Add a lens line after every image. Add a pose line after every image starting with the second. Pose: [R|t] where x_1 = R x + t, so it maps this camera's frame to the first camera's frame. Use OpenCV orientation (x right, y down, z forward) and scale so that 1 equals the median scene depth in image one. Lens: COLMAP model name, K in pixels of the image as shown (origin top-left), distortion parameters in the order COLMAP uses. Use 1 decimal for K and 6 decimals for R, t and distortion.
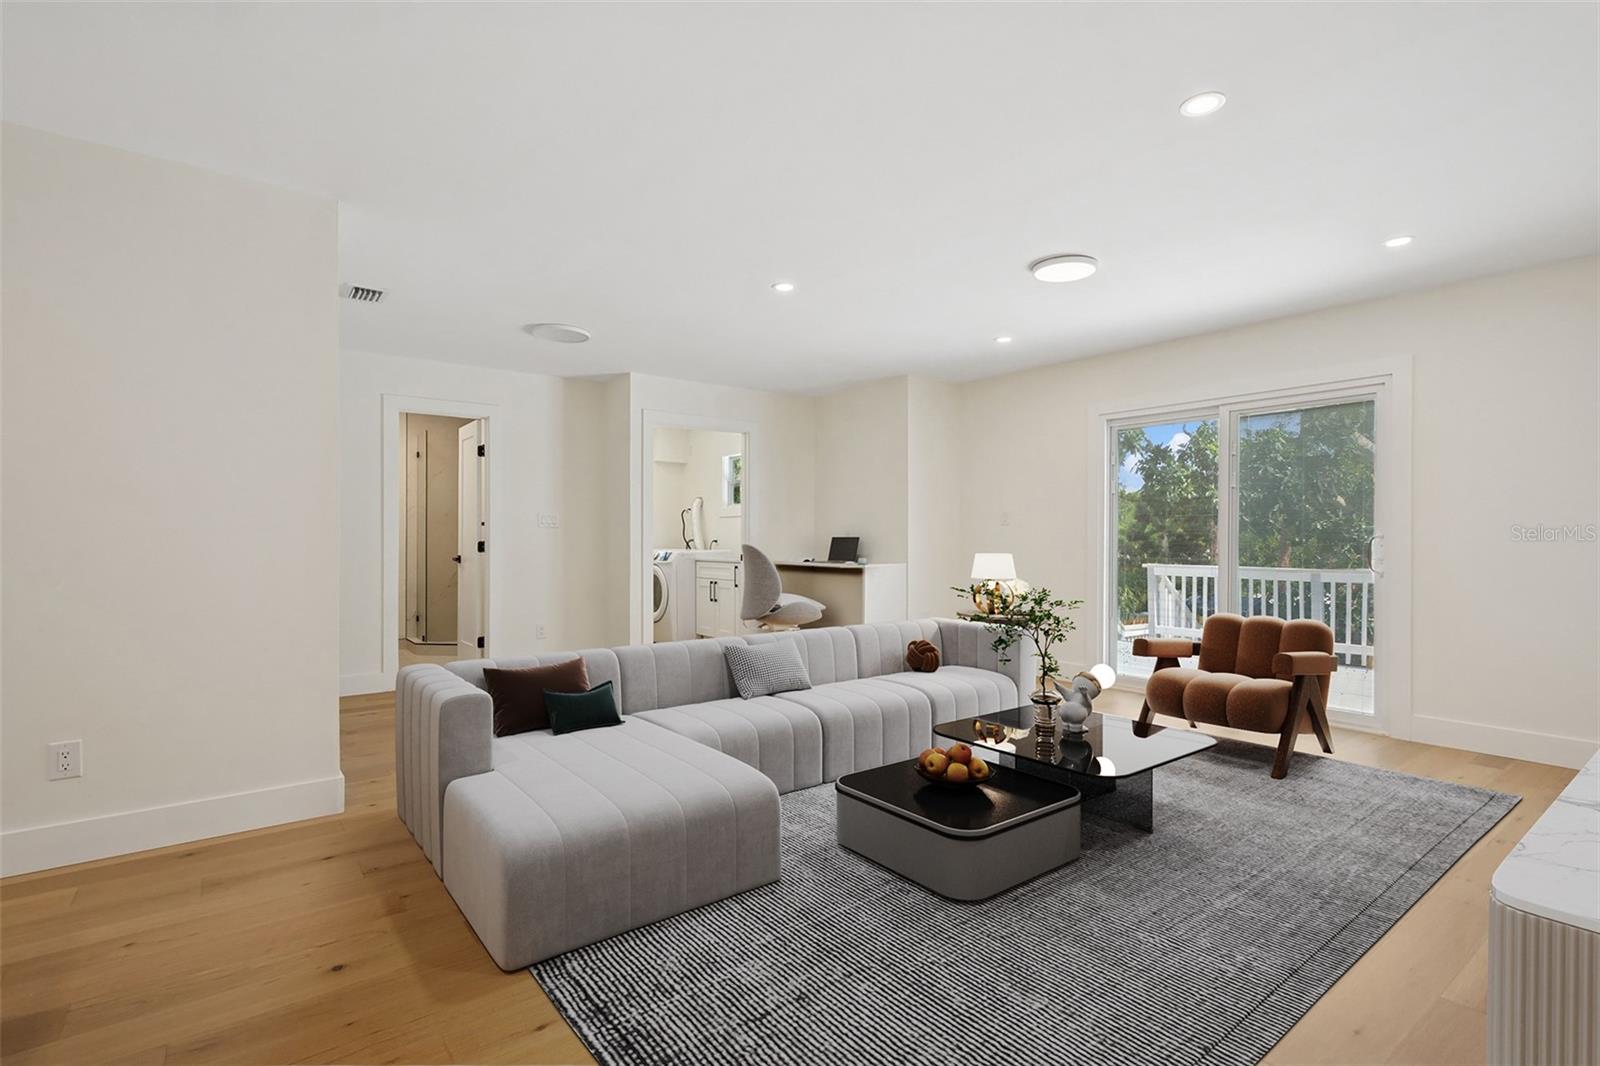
lens RADIAL K [[761.8, 0, 797.5], [0, 761.8, 551.4], [0, 0, 1]] dist [-0.001484, -0.000096]
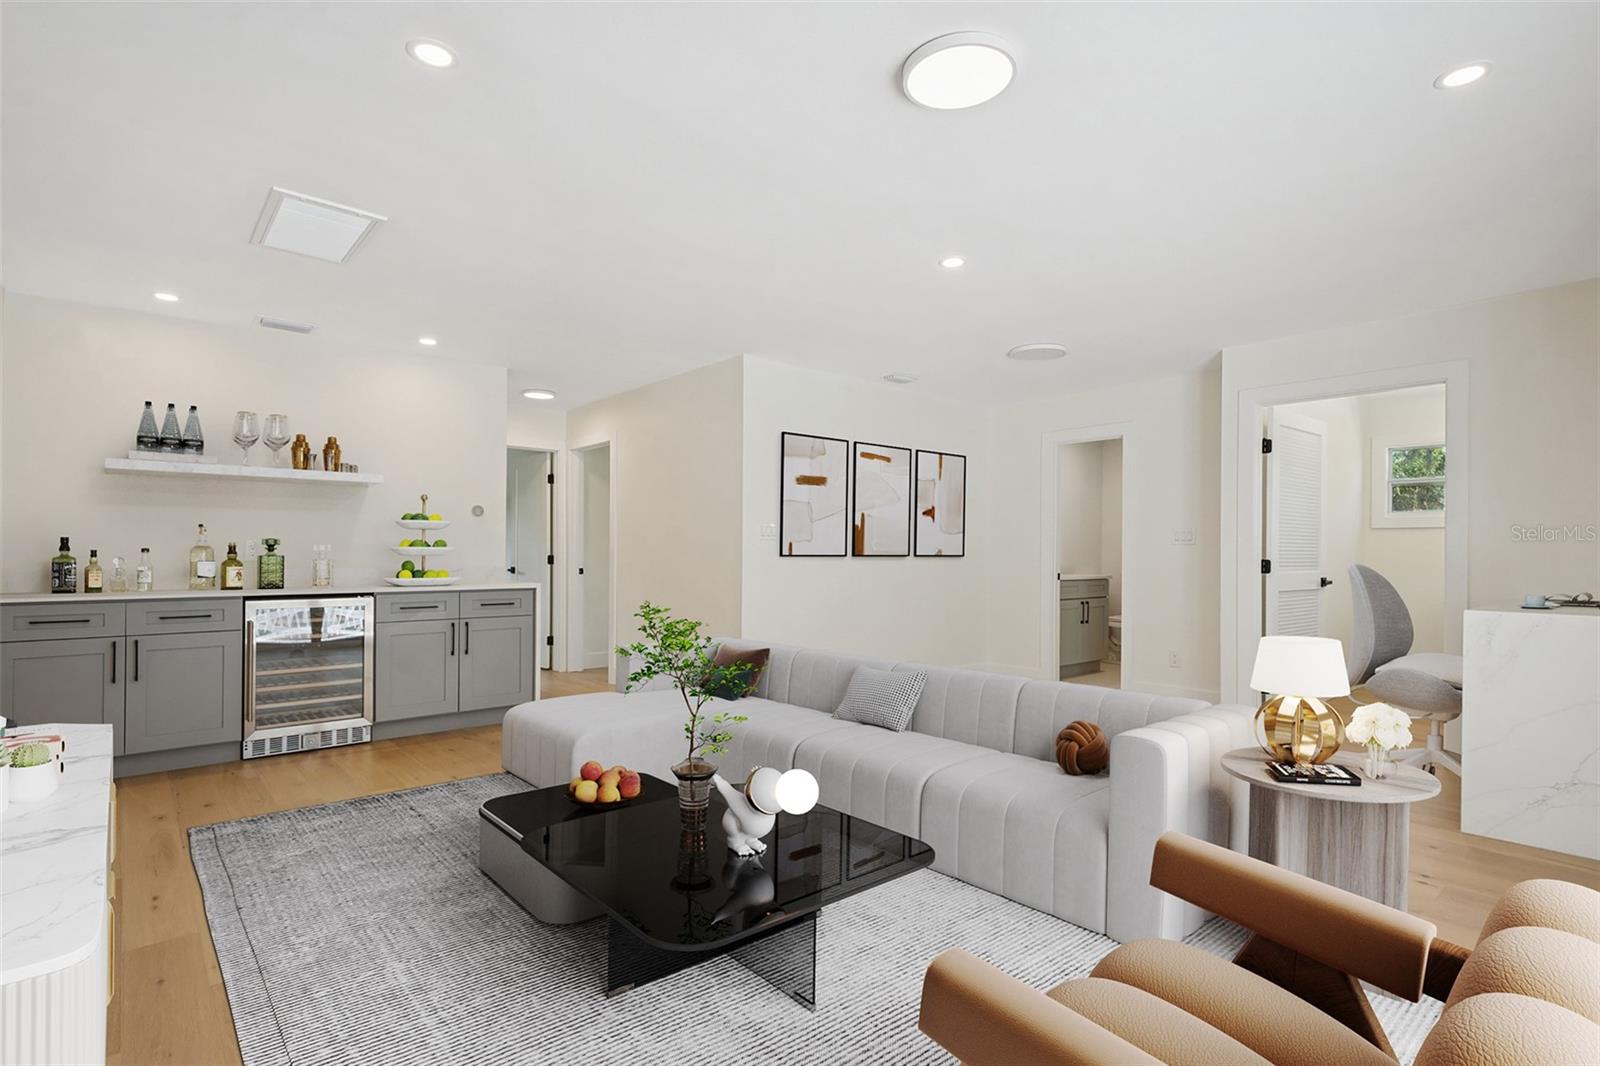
lens RADIAL K [[761.8, 0, 797.5], [0, 761.8, 551.4], [0, 0, 1]] dist [-0.001484, -0.000096]
pose [[0.068589, -0.002809, -0.997641, 1.360582], [-0.009456, 0.999949, -0.003466, -0.030212], [0.997600, 0.009672, 0.068559, 1.284755]]
